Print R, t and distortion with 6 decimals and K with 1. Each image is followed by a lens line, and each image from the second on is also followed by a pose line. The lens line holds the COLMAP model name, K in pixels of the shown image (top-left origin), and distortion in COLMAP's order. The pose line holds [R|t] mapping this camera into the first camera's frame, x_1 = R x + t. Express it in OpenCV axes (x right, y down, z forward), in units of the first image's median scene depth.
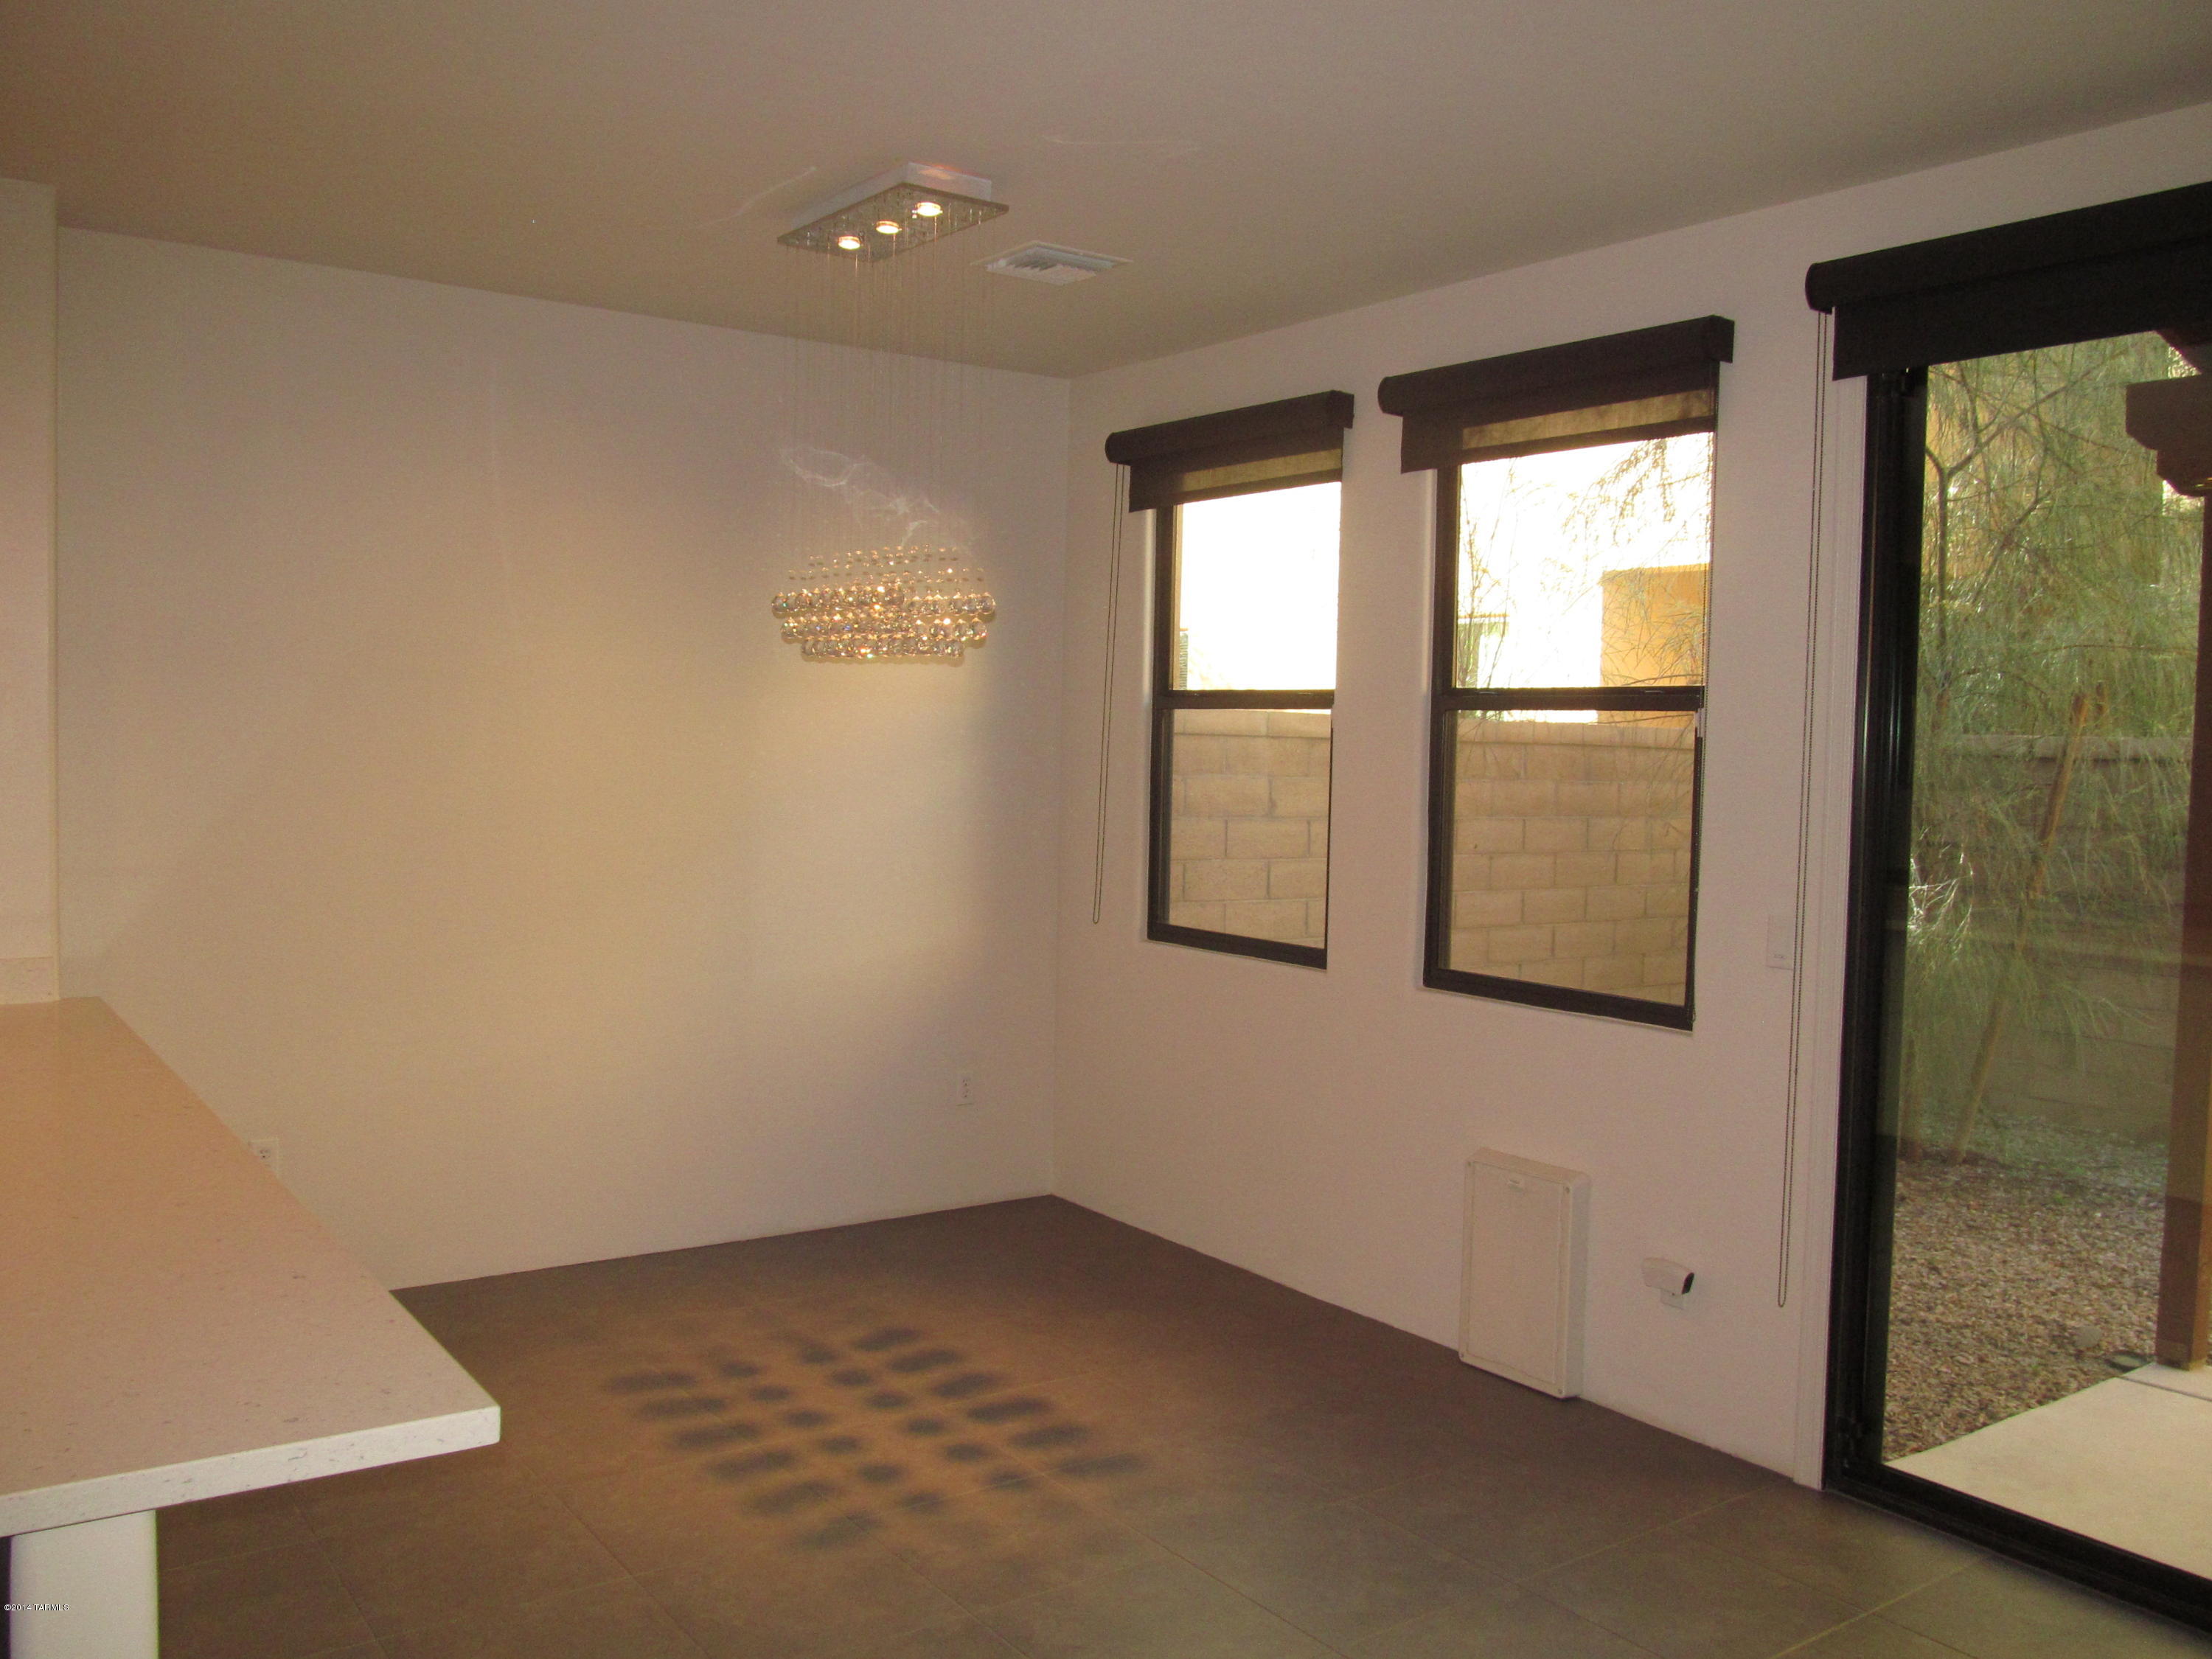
lens RADIAL K [[1839.7, 0, 1106.0], [0, 1839.7, 829.5], [0, 0, 1]] dist [-0.068133, 0.004680]
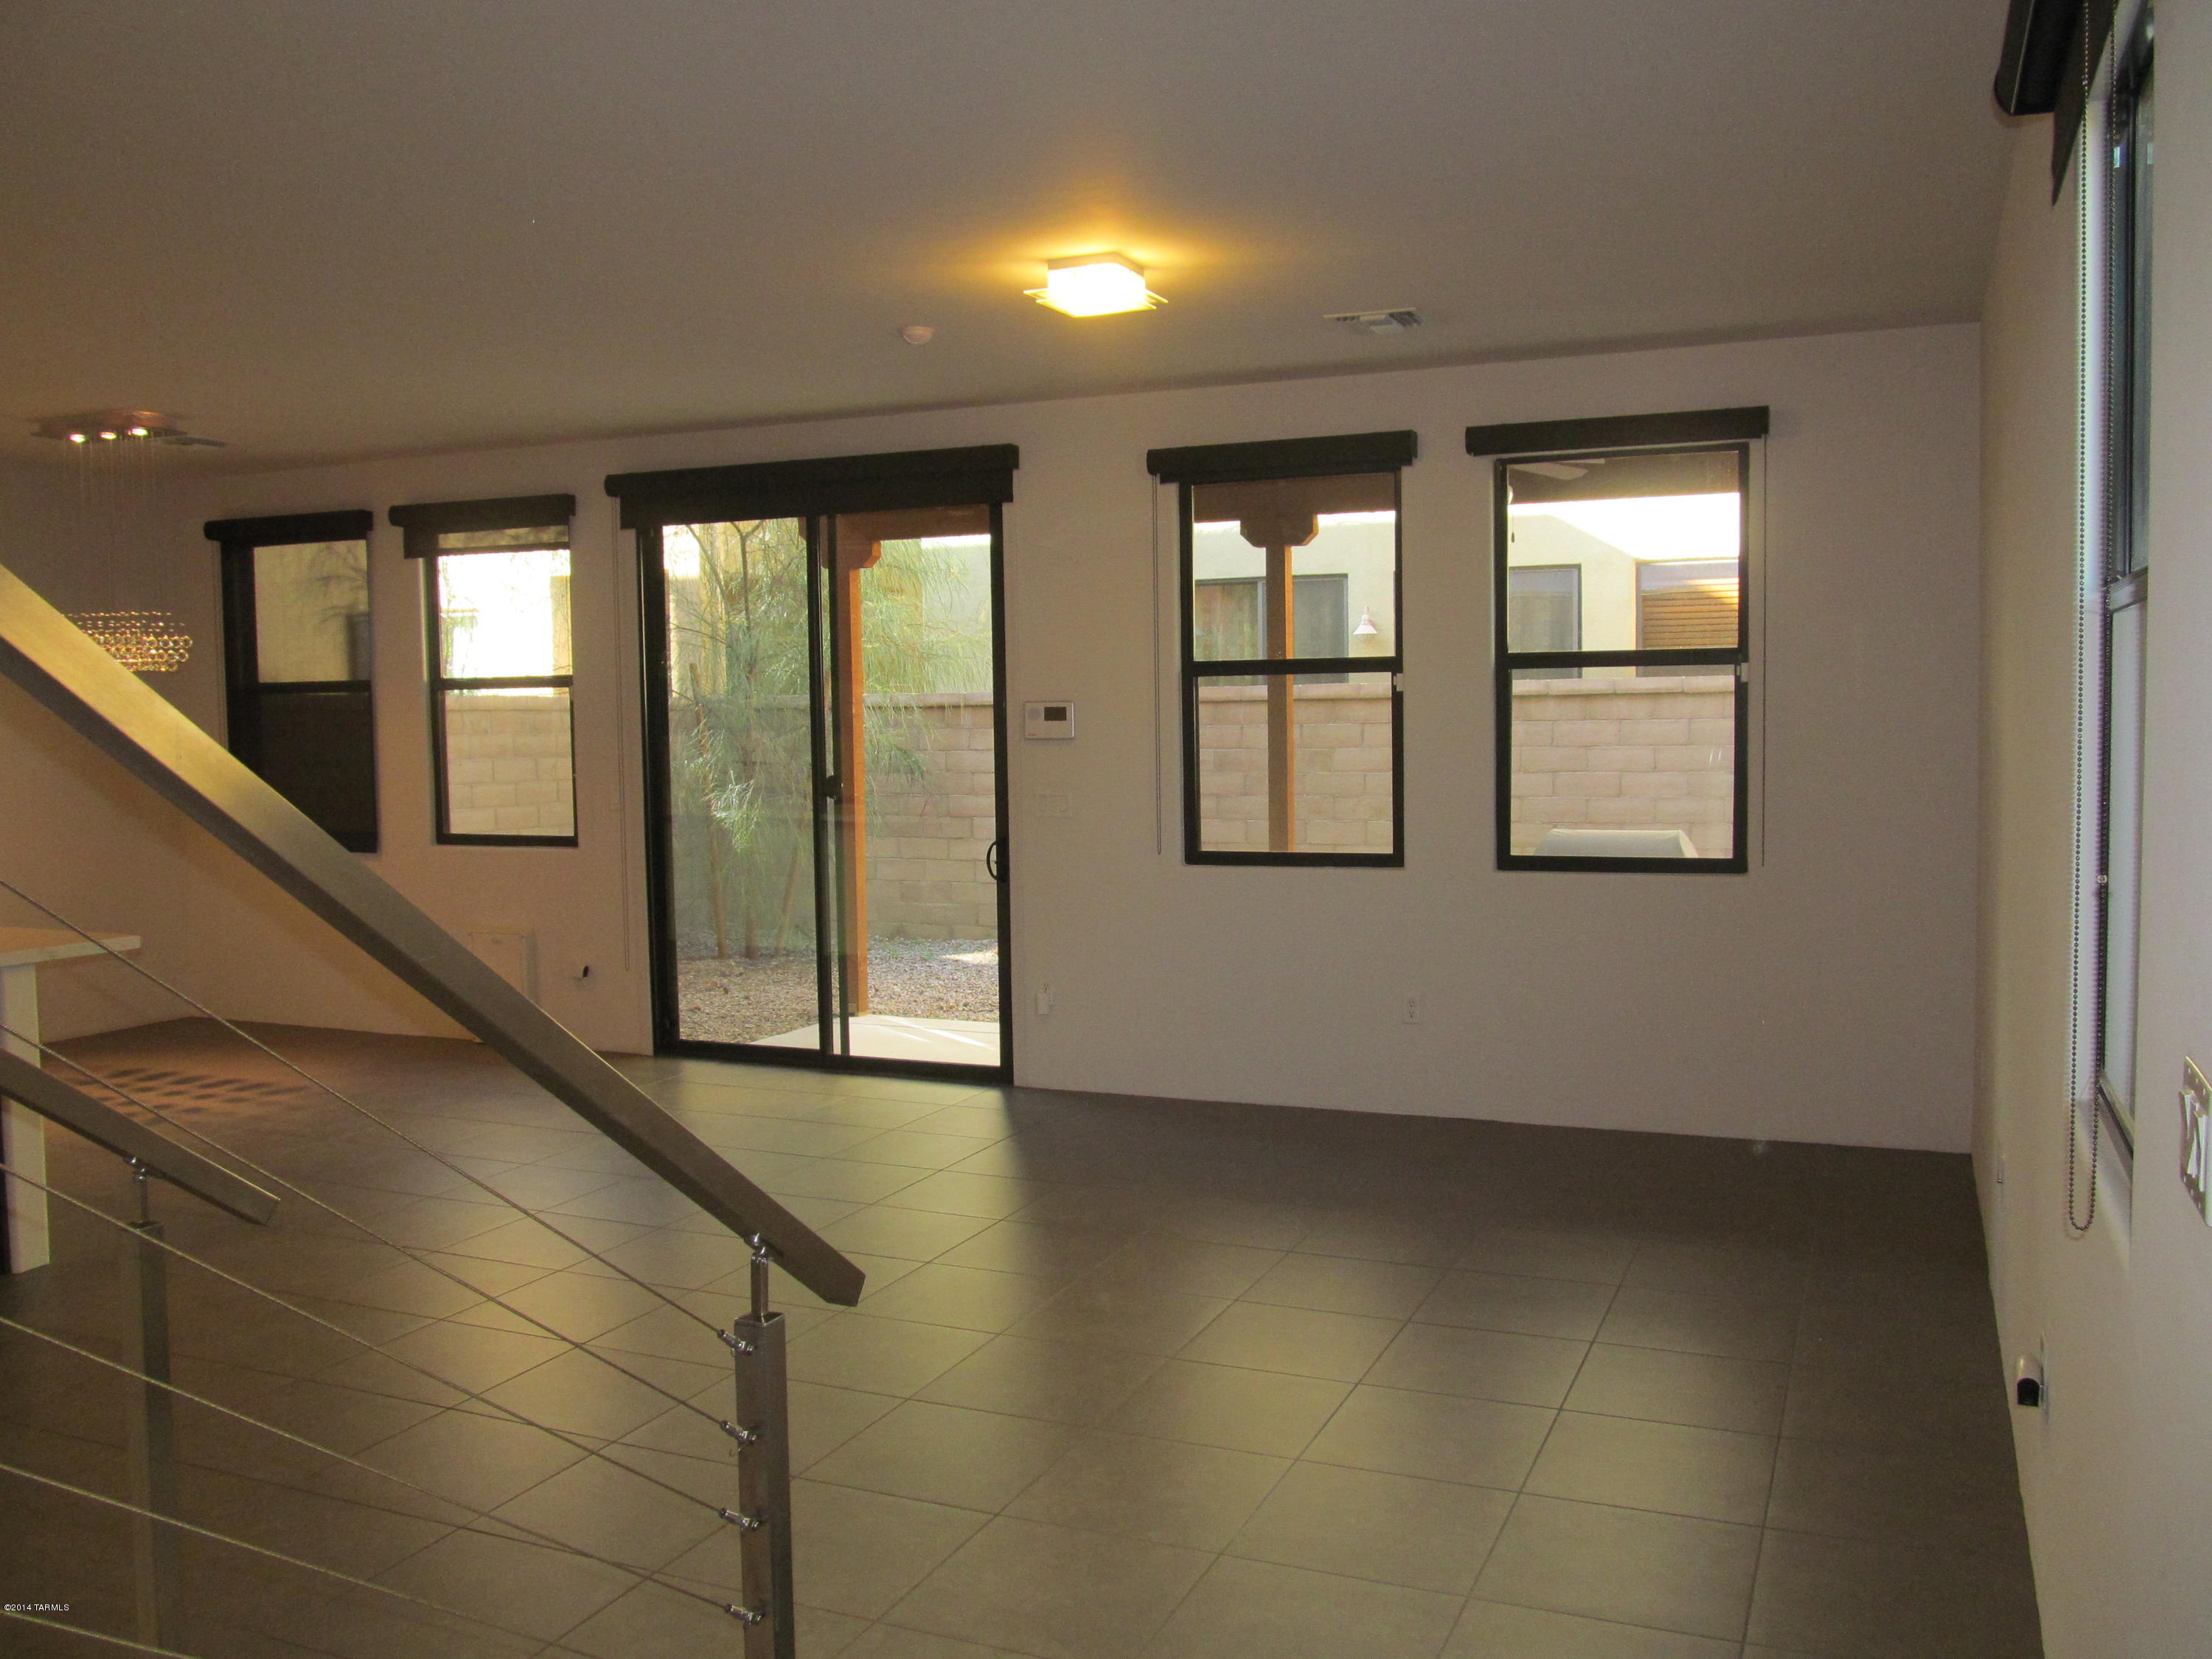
lens RADIAL K [[1839.7, 0, 1106.0], [0, 1839.7, 829.5], [0, 0, 1]] dist [-0.068133, 0.004680]
pose [[0.858872, -0.064753, 0.508081, -0.142485], [0.056460, 0.997900, 0.031737, 0.042260], [-0.509069, 0.001428, 0.860724, -0.738537]]
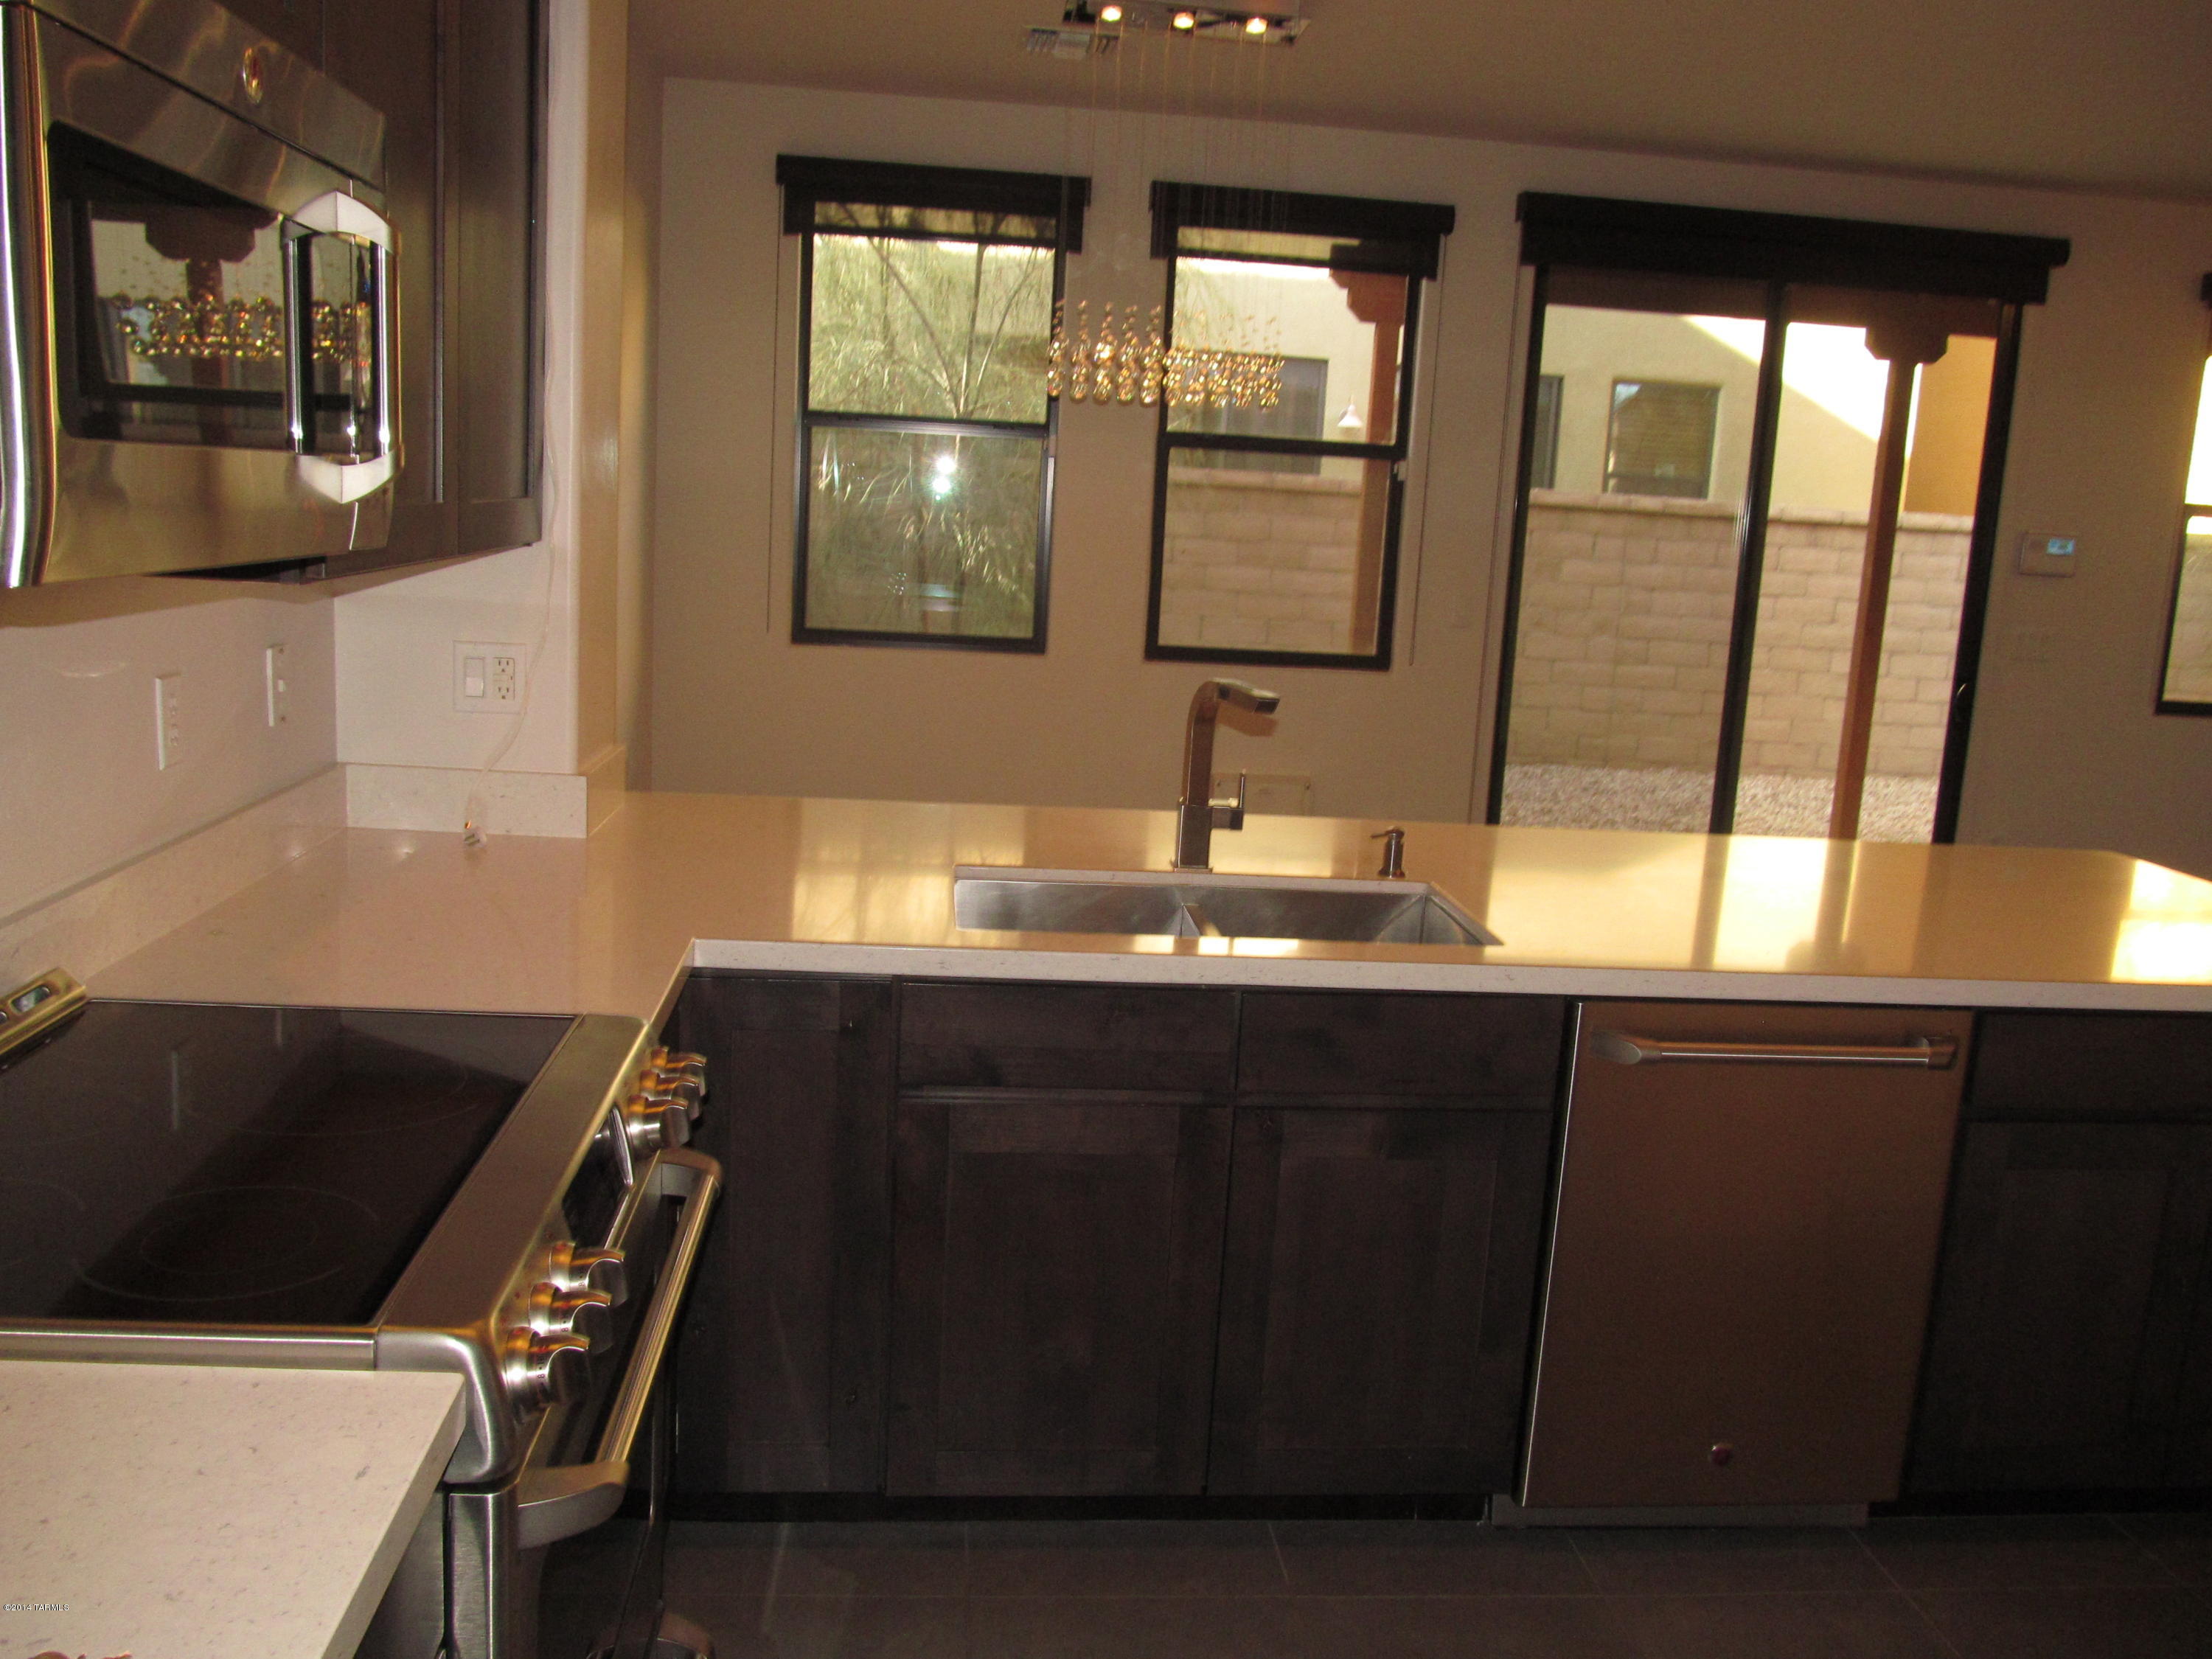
lens RADIAL K [[1840.1, 0, 1106.0], [0, 1840.1, 829.5], [0, 0, 1]] dist [-0.011052, 0.001057]
pose [[0.508658, -0.146095, 0.848483, -0.824747], [-0.006069, 0.984865, 0.173217, -0.020728], [-0.860947, -0.093258, 0.500073, 0.287289]]
